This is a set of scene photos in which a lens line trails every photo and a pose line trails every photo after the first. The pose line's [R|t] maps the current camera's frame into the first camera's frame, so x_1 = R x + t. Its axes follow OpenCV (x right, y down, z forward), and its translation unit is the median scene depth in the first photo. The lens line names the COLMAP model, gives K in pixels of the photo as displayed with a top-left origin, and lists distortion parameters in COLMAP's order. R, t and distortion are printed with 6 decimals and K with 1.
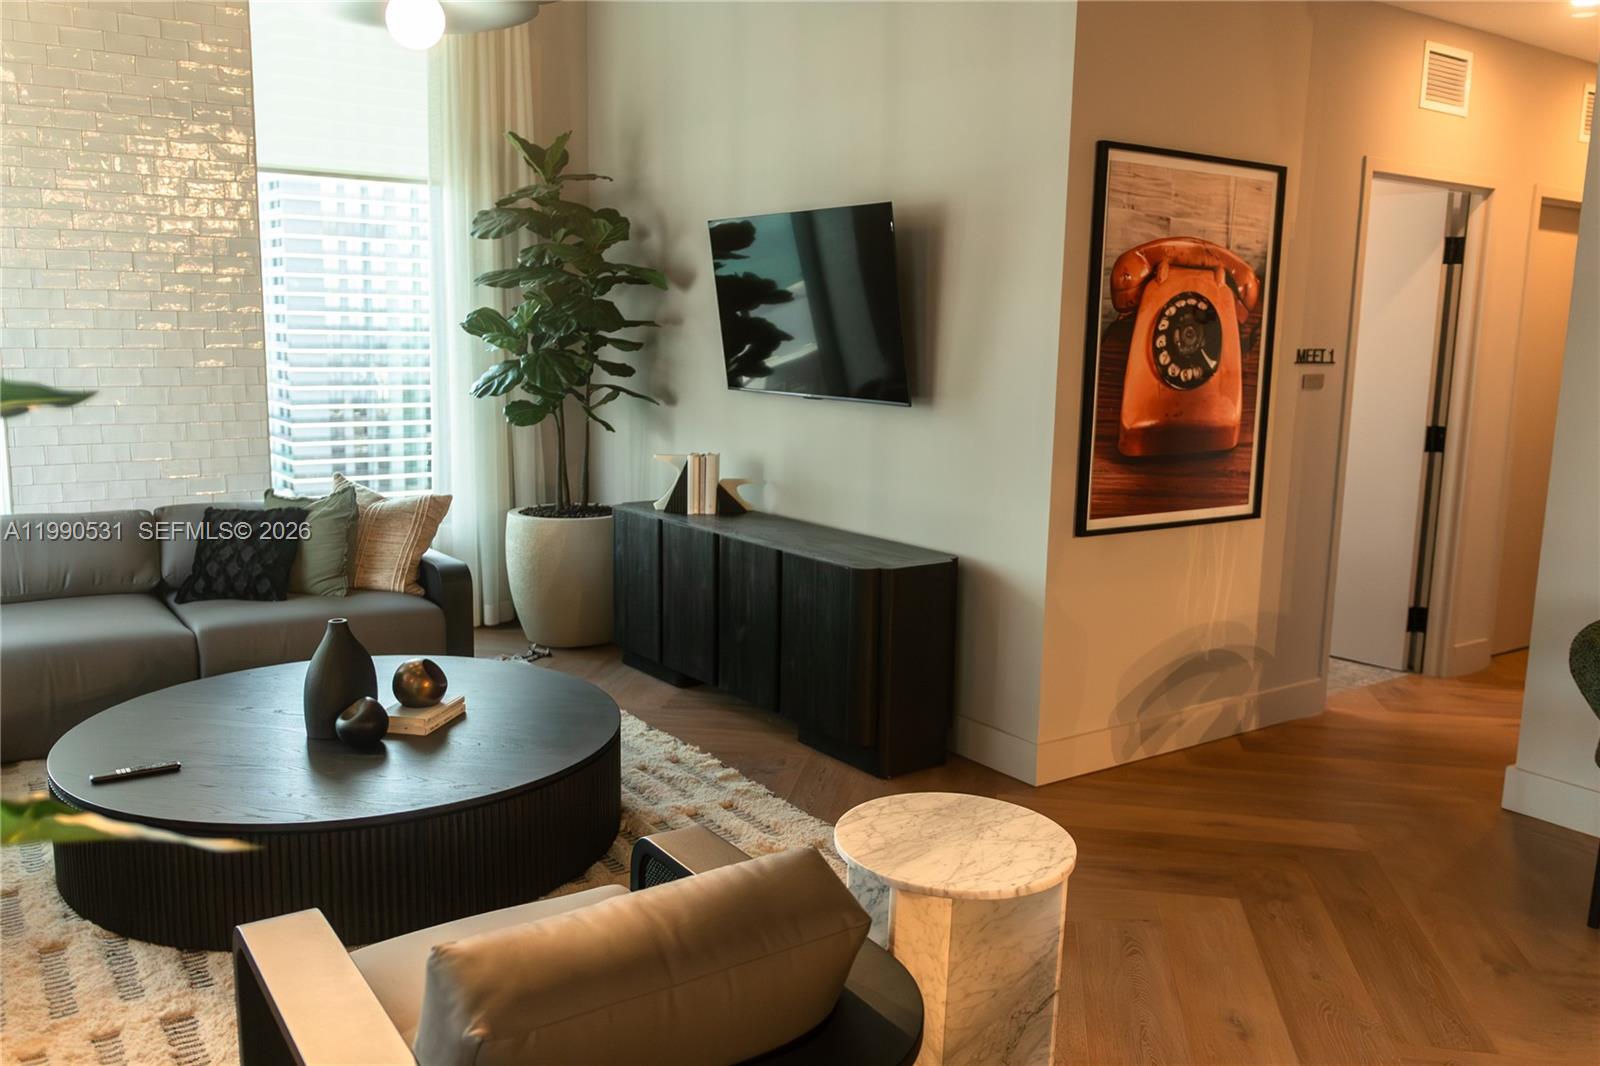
lens RADIAL K [[1333.7, 0, 771.6], [0, 1333.7, 536.6], [0, 0, 1]] dist [0.002936, 0.002281]
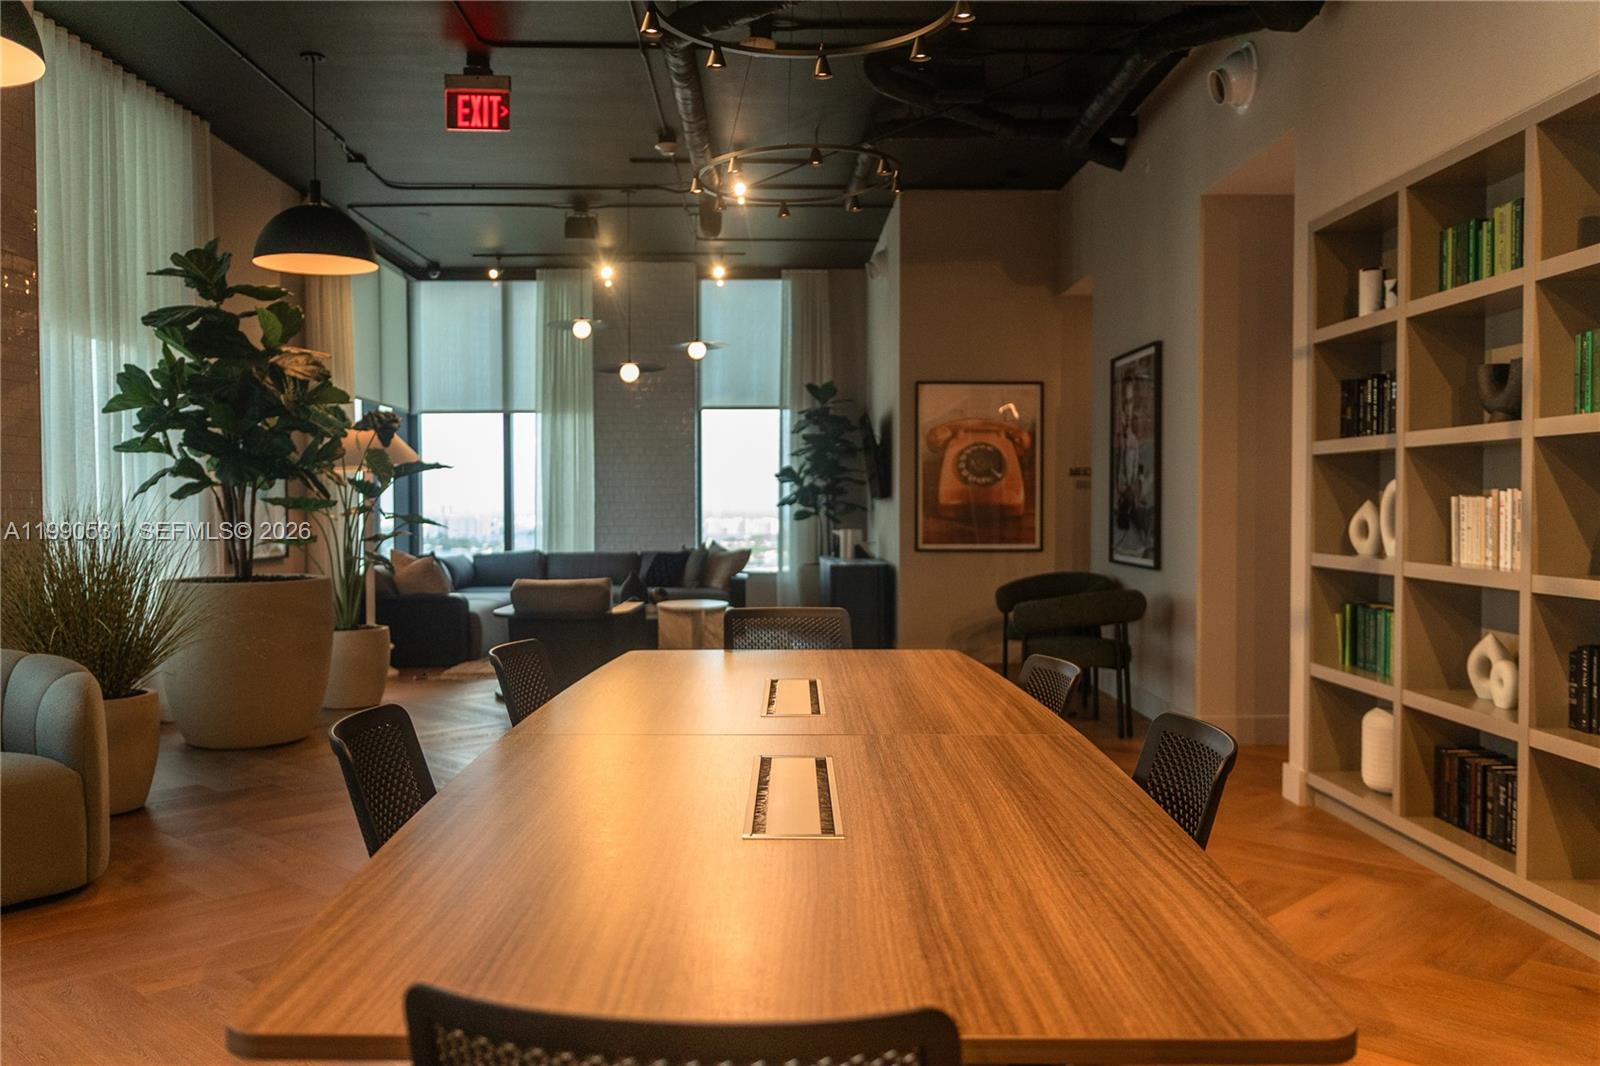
lens RADIAL K [[1333.7, 0, 771.6], [0, 1333.7, 536.6], [0, 0, 1]] dist [0.002936, 0.002281]
pose [[0.810854, -0.010378, -0.585156, 1.280784], [-0.076616, 0.989356, -0.123714, 0.258891], [0.580211, 0.145146, 0.801428, -0.904006]]
